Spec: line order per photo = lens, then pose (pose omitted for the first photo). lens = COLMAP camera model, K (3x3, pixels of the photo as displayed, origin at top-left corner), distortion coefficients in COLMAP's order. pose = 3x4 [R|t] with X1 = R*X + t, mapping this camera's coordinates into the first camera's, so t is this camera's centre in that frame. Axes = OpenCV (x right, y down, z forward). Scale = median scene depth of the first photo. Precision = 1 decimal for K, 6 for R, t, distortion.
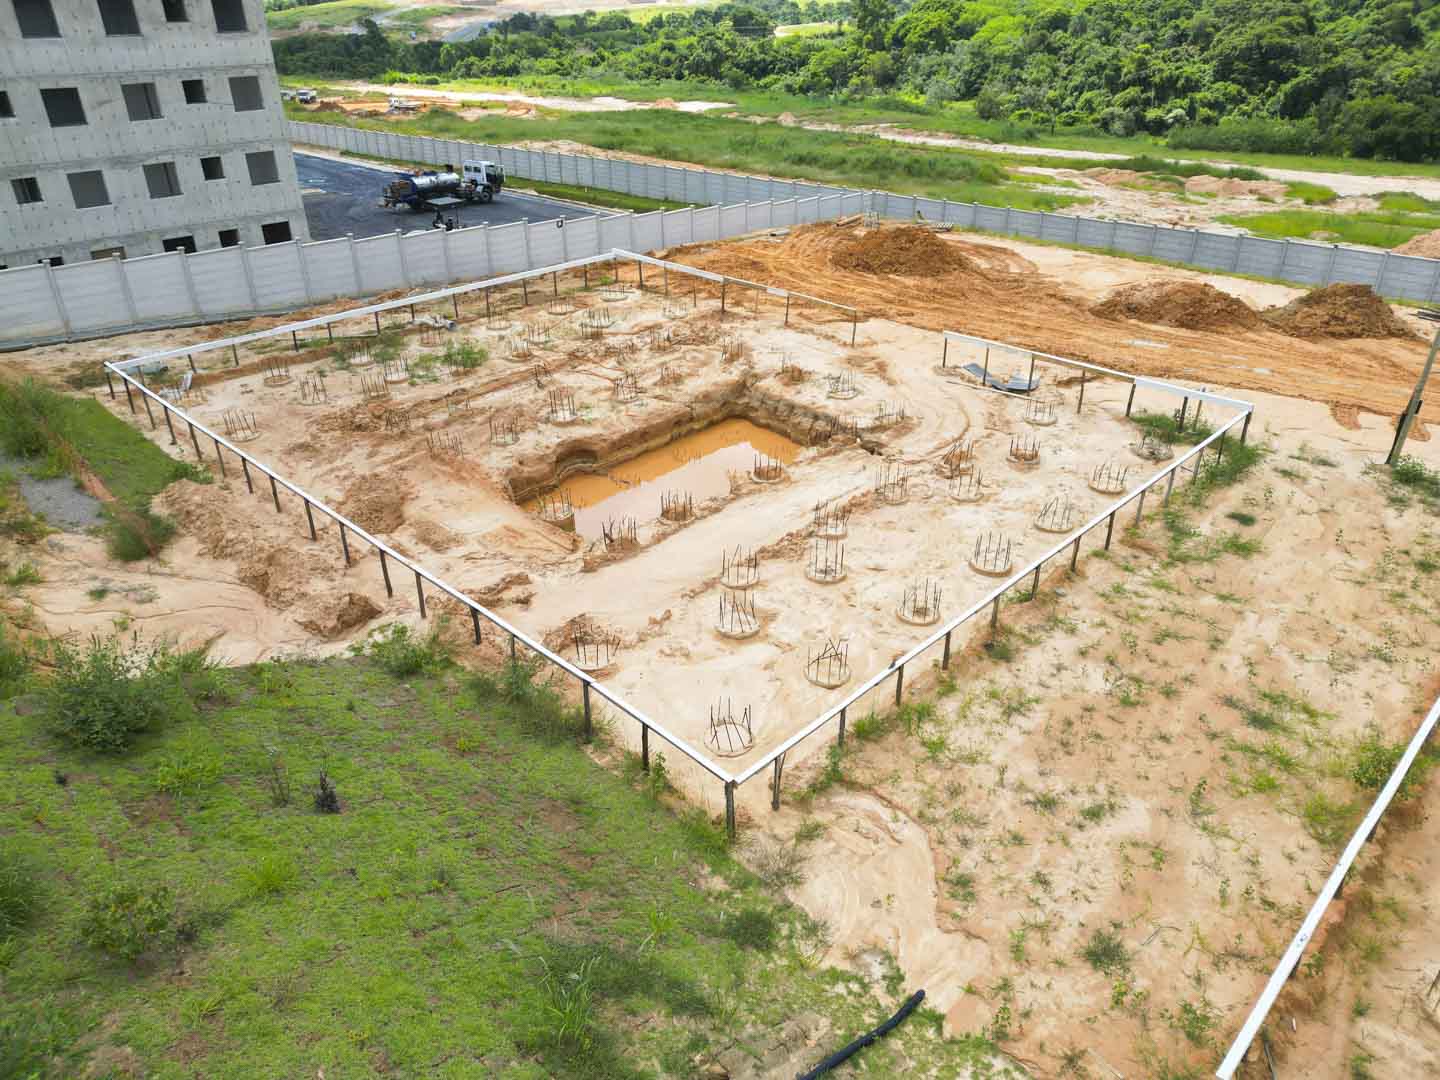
lens RADIAL K [[1007.6, 0, 722.1], [0, 1007.6, 542.0], [0, 0, 1]] dist [0.068384, -0.063802]
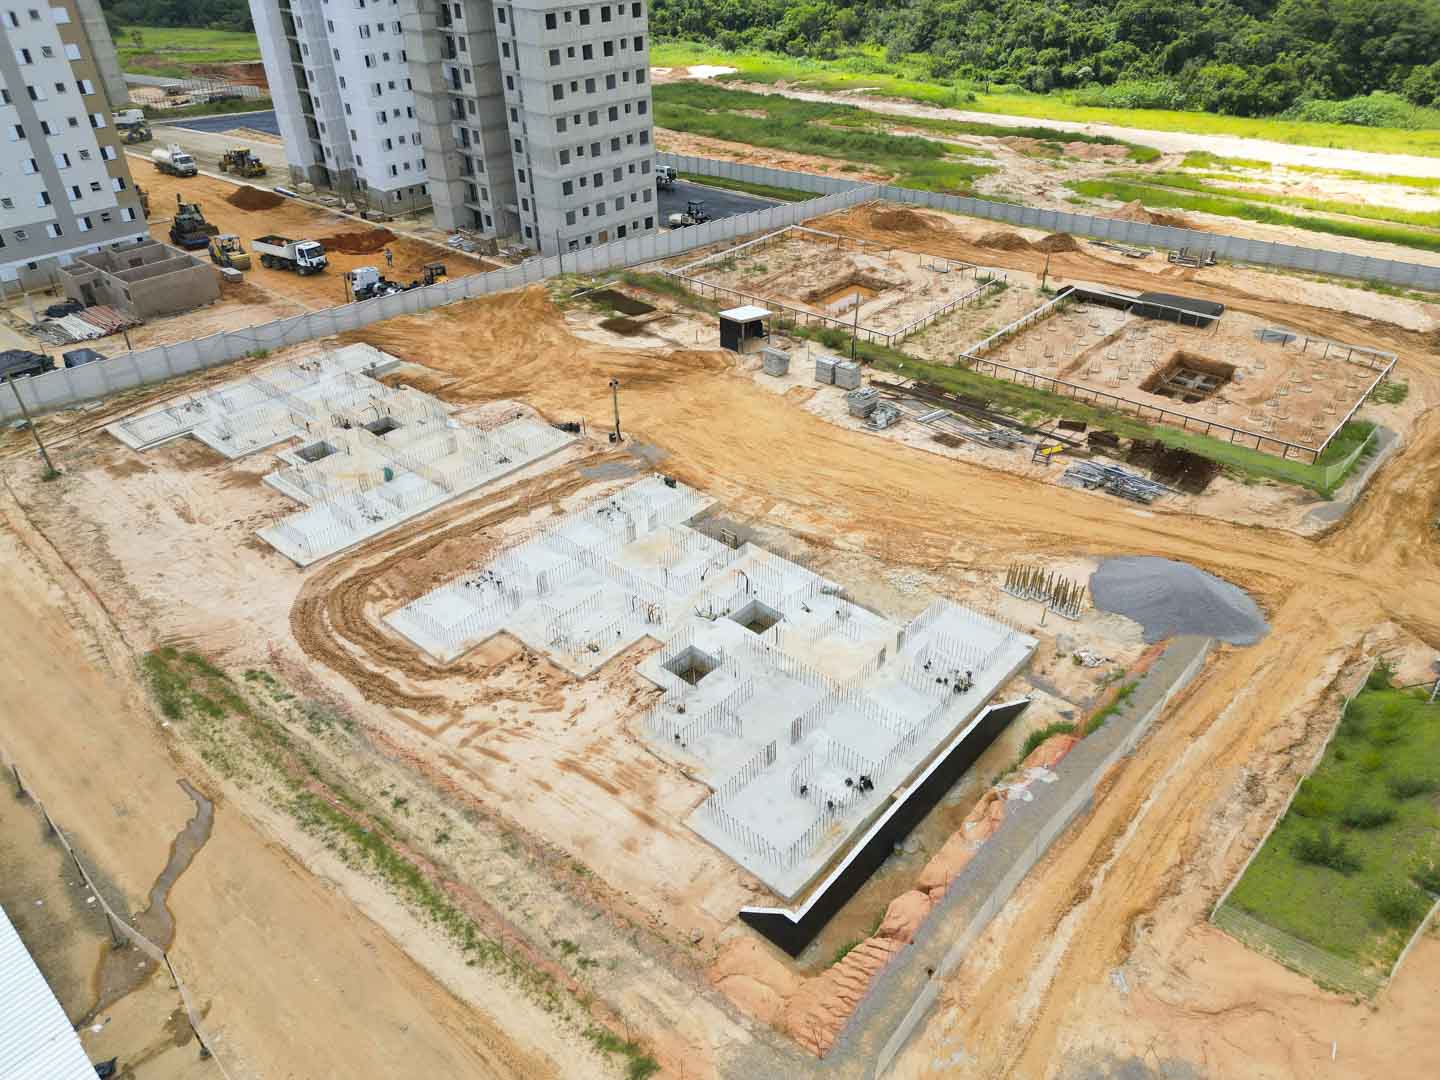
lens RADIAL K [[1007.6, 0, 720.0], [0, 1007.6, 537.0], [0, 0, 1]] dist [0.068384, -0.063802]
pose [[0.998787, -0.036952, 0.032534, -0.424580], [0.034708, 0.997148, 0.067018, 0.344586], [-0.034918, -0.065807, 0.997221, -1.722407]]
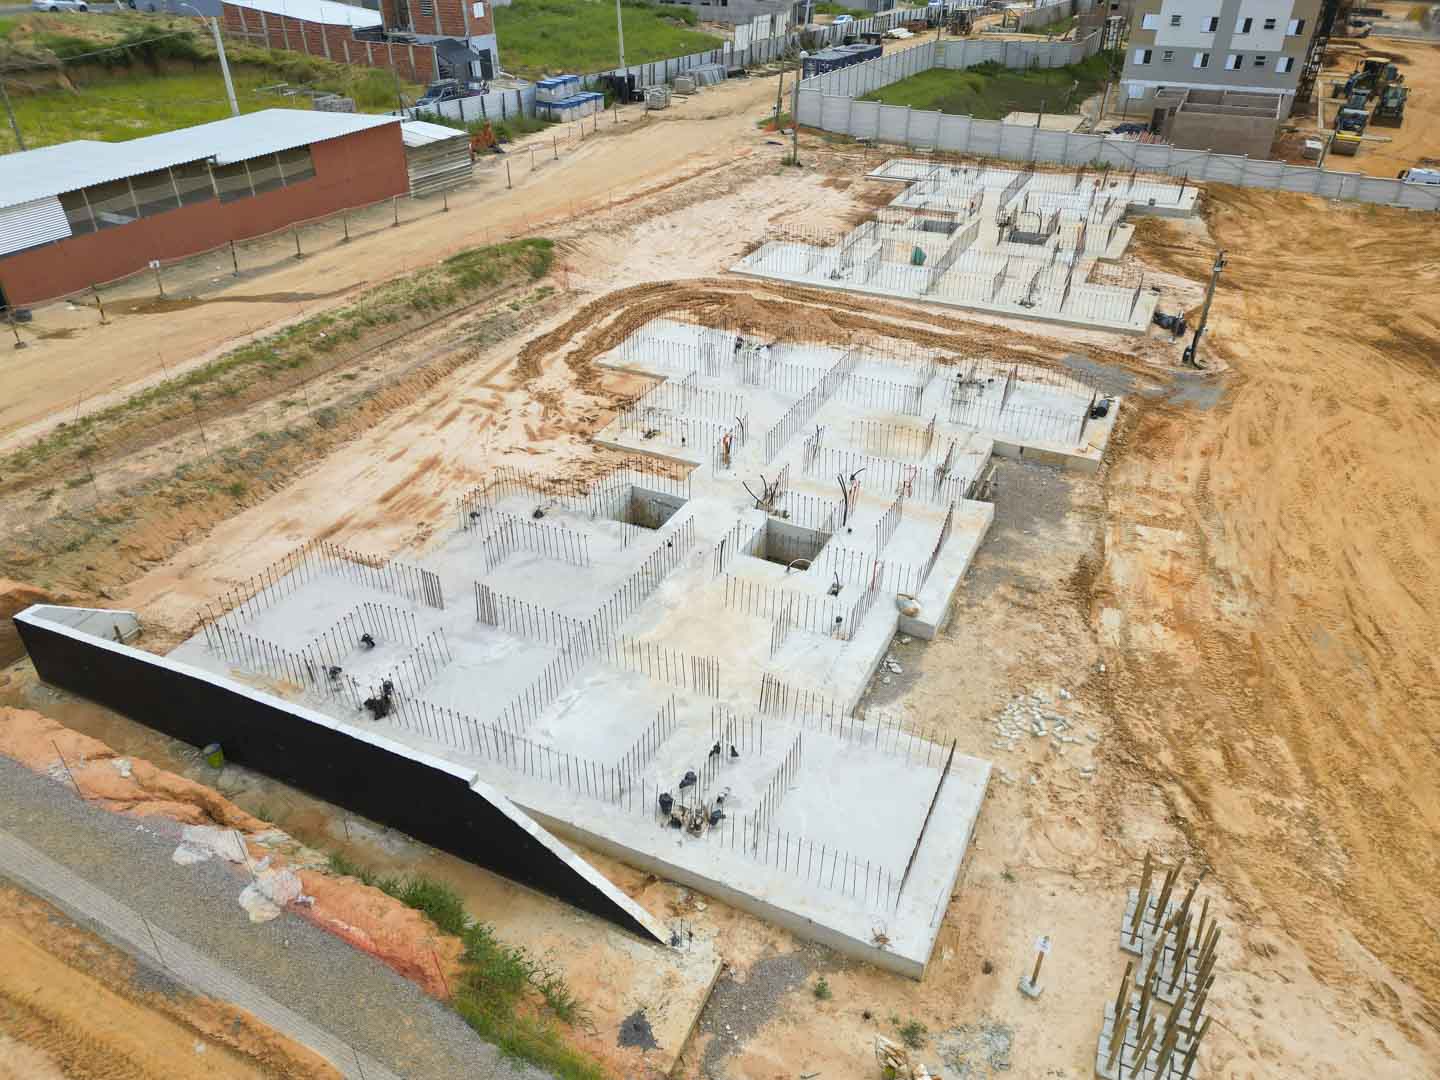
lens RADIAL K [[1007.6, 0, 728.9], [0, 1007.6, 537.2], [0, 0, 1]] dist [0.068384, -0.063802]
pose [[0.320749, 0.517255, -0.793453, 0.168070], [-0.460106, 0.817324, 0.346820, 0.296117], [0.827902, 0.253830, 0.500148, -0.951781]]
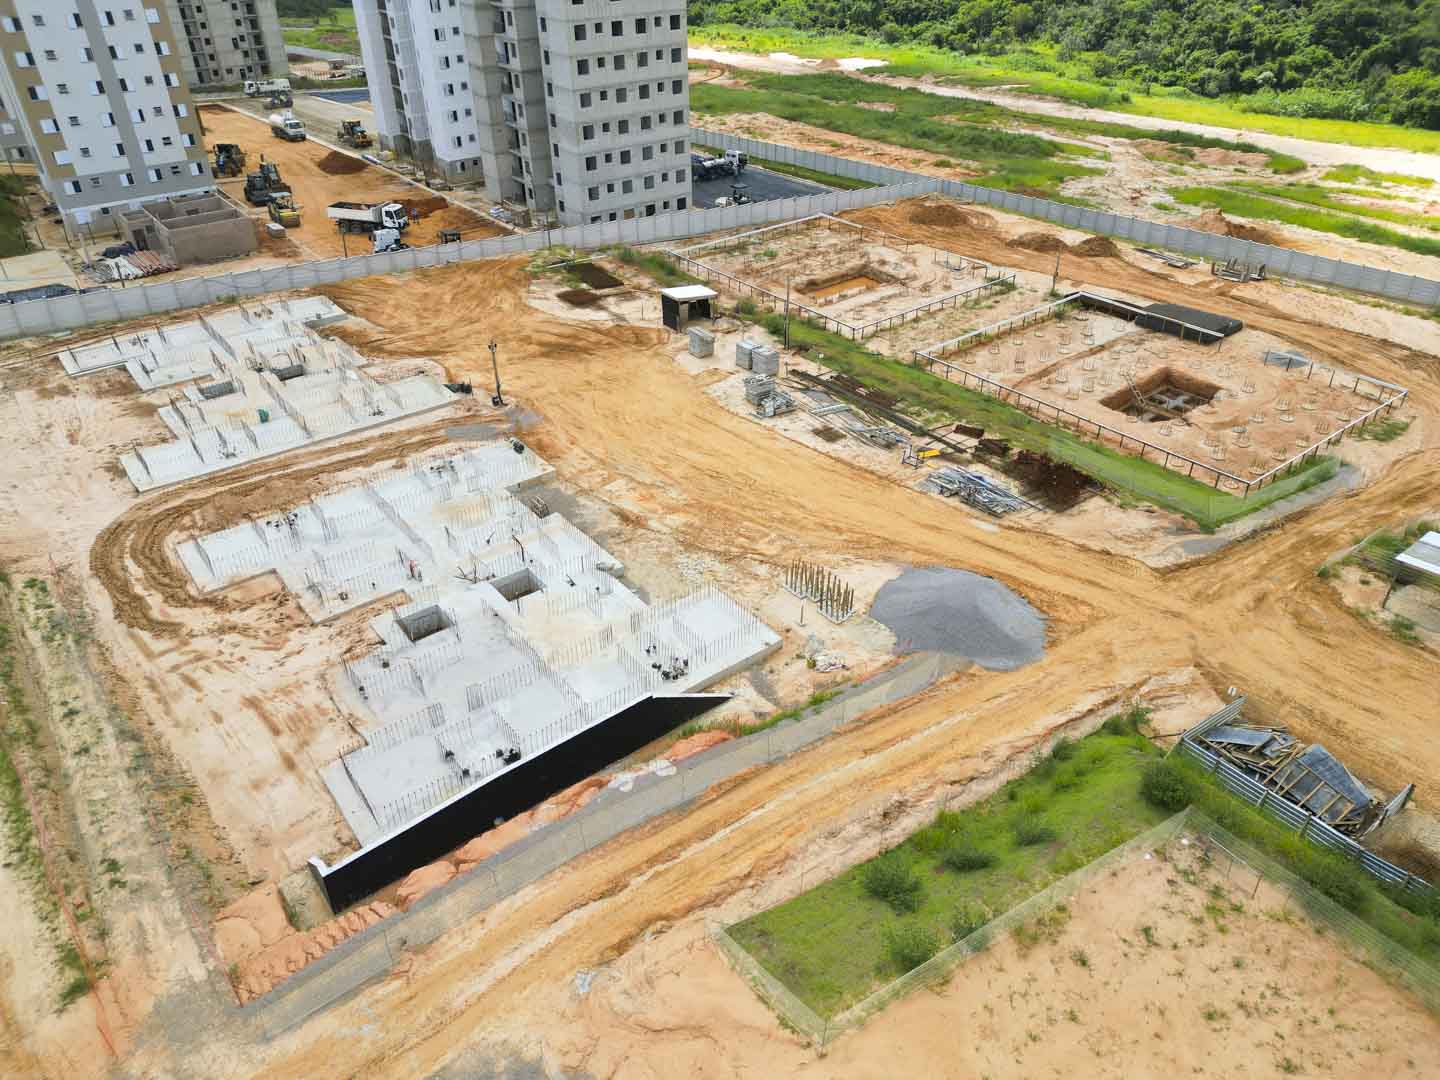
lens RADIAL K [[1007.6, 0, 720.2], [0, 1007.6, 534.5], [0, 0, 1]] dist [0.068384, -0.063802]
pose [[0.990247, 0.066539, -0.122411, 0.012334], [-0.058218, 0.995823, 0.070341, 0.365015], [0.126580, -0.062528, 0.989984, -1.675871]]
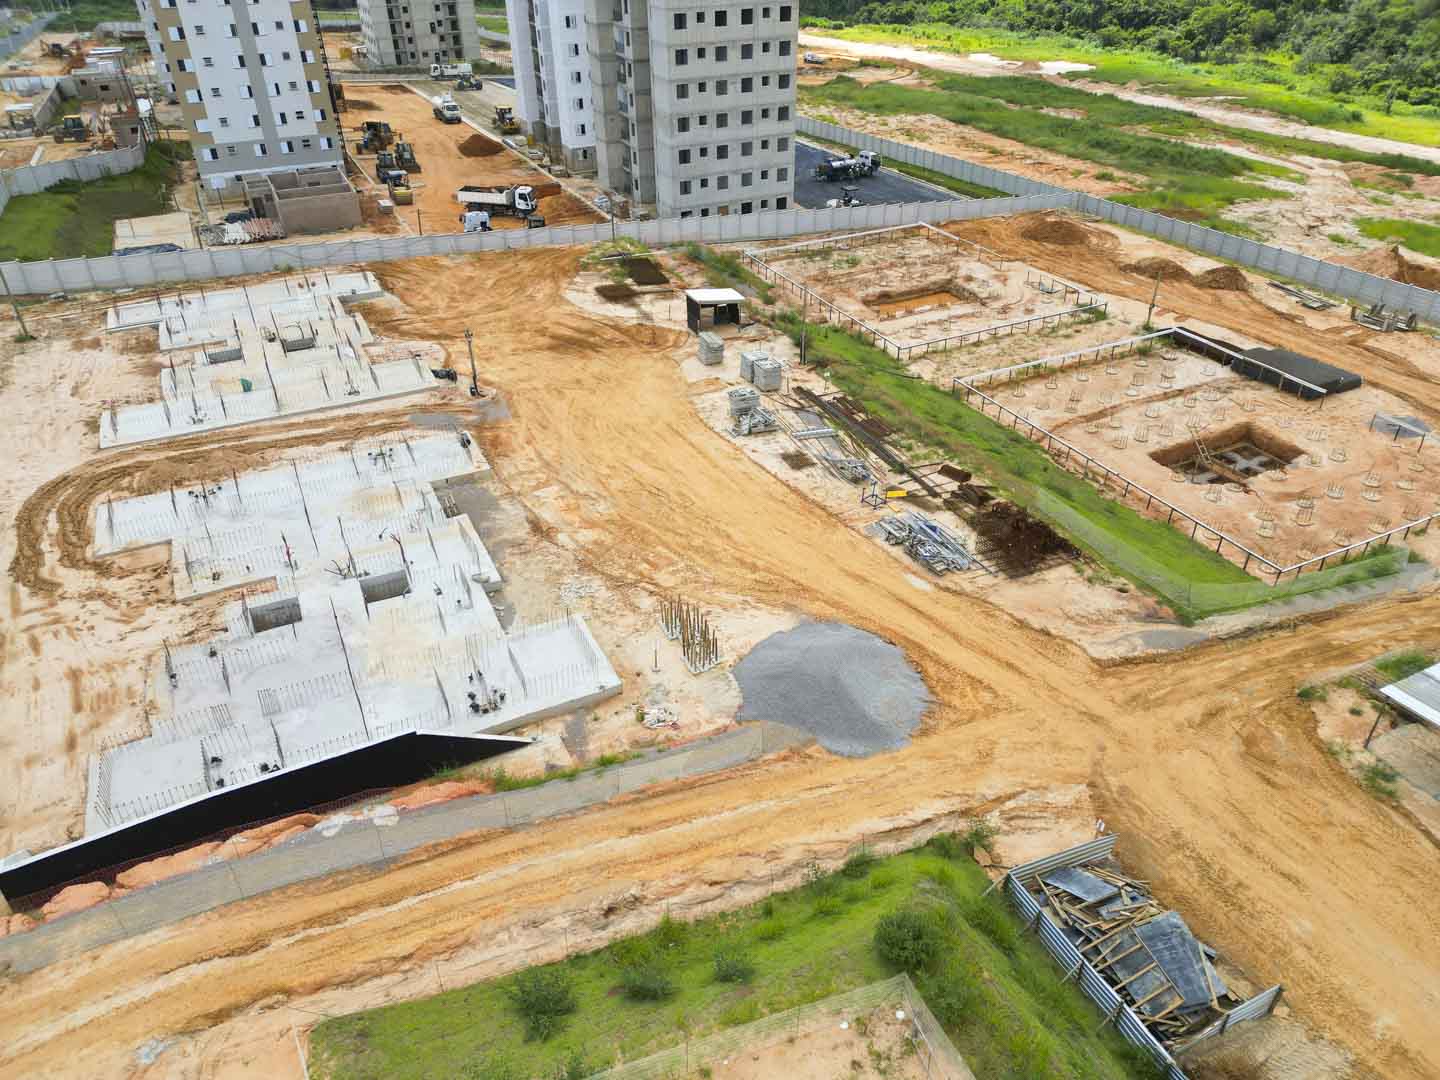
lens RADIAL K [[1007.6, 0, 722.0], [0, 1007.6, 532.6], [0, 0, 1]] dist [0.068384, -0.063802]
pose [[0.940074, 0.178582, -0.290463, 0.294275], [-0.159243, 0.983210, 0.089110, 0.303933], [0.301500, -0.037516, 0.952728, -1.507283]]
